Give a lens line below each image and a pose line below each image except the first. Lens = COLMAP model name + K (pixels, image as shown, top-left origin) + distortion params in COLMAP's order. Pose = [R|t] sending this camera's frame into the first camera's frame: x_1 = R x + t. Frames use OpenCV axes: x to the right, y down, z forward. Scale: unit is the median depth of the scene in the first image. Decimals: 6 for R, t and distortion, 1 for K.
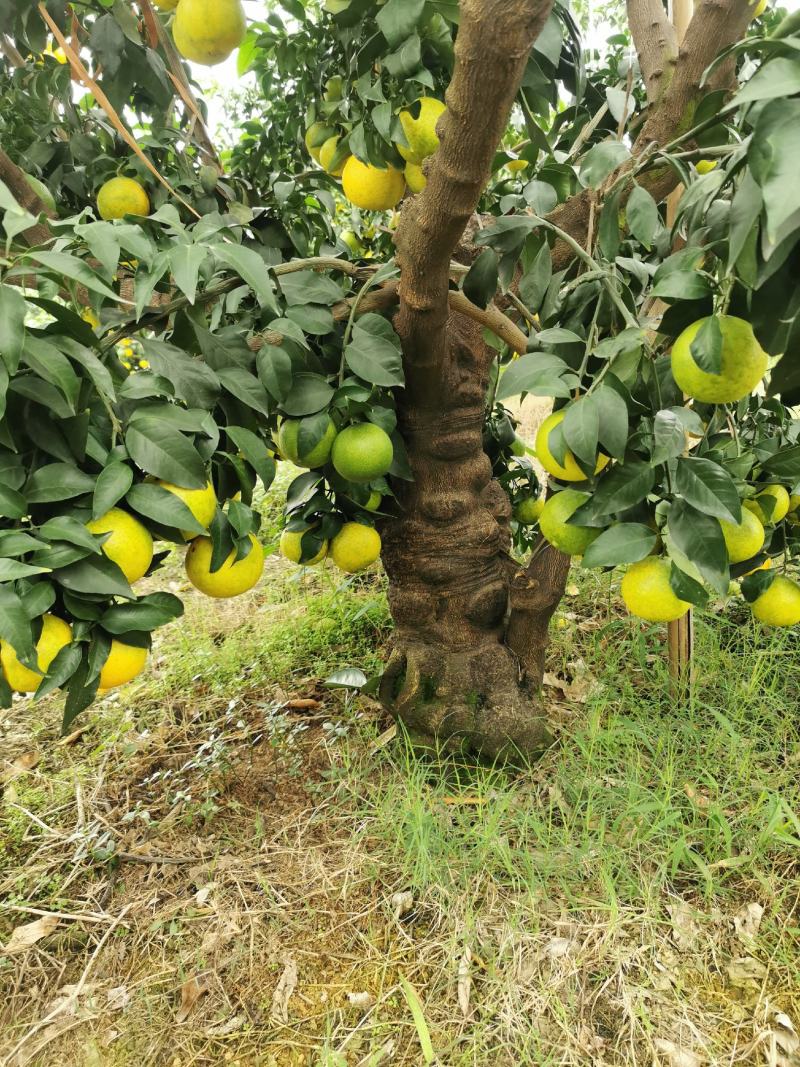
lens RADIAL K [[861.9, 0, 400.0], [0, 861.9, 533.5], [0, 0, 1]] dist [0.071908, -0.093954]
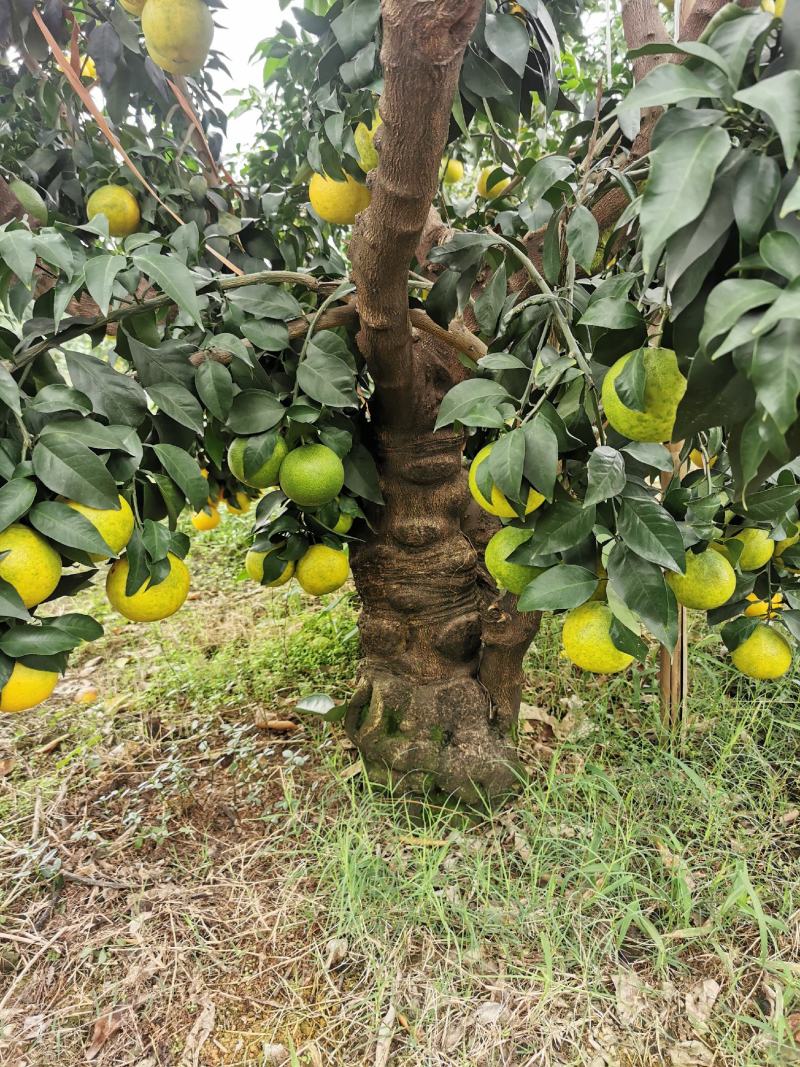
lens RADIAL K [[861.9, 0, 400.0], [0, 861.9, 533.5], [0, 0, 1]] dist [0.071908, -0.093954]
pose [[0.996749, 0.044873, -0.066920, 0.118204], [-0.045746, 0.998886, -0.011566, -0.021840], [0.066326, 0.014589, 0.997691, 0.050651]]
